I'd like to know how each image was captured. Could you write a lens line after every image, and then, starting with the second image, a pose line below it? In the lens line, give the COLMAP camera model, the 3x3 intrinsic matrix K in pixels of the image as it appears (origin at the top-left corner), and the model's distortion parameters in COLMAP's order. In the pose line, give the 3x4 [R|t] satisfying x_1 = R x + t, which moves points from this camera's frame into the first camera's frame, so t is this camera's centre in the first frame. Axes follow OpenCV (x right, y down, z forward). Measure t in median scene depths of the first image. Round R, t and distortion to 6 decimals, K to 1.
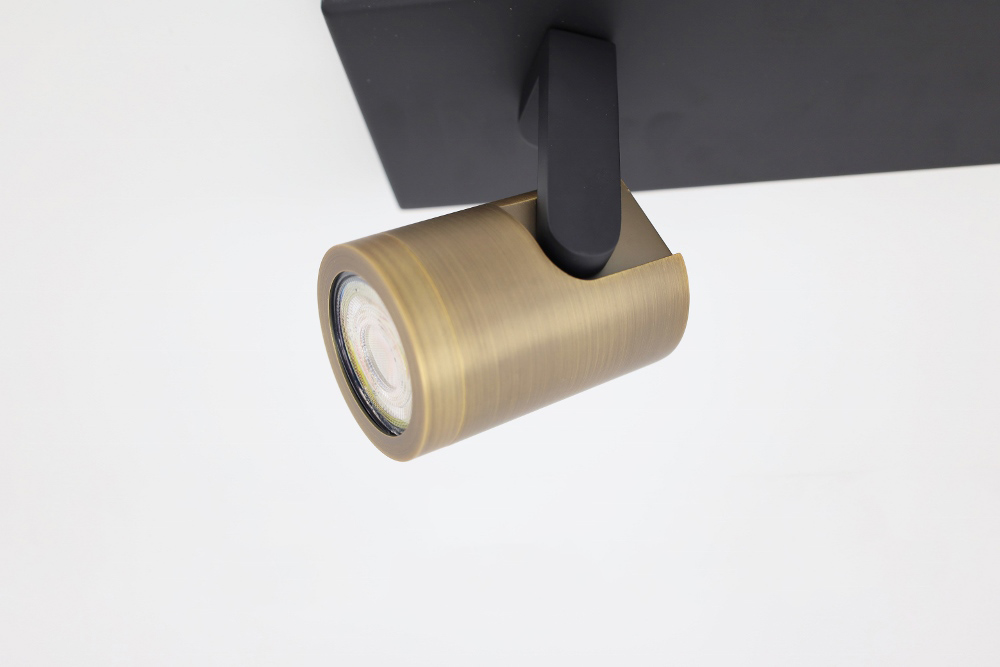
lens RADIAL K [[1231.7, 0, 500.0], [0, 1231.7, 333.5], [0, 0, 1]] dist [-0.027867, -0.009480]
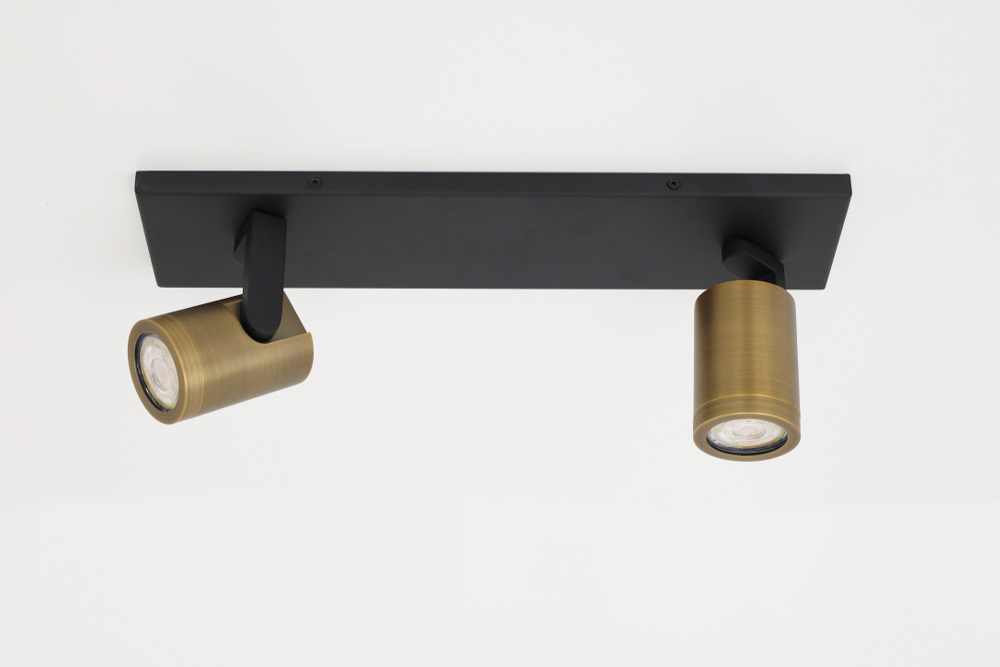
lens RADIAL K [[1449.7, 0, 500.0], [0, 1449.7, 333.5], [0, 0, 1]] dist [-0.044552, -0.035485]
pose [[0.975301, 0.060030, 0.212564, -0.063158], [-0.056504, 0.998146, -0.022631, -0.026418], [-0.213529, 0.010061, 0.976885, -1.526207]]
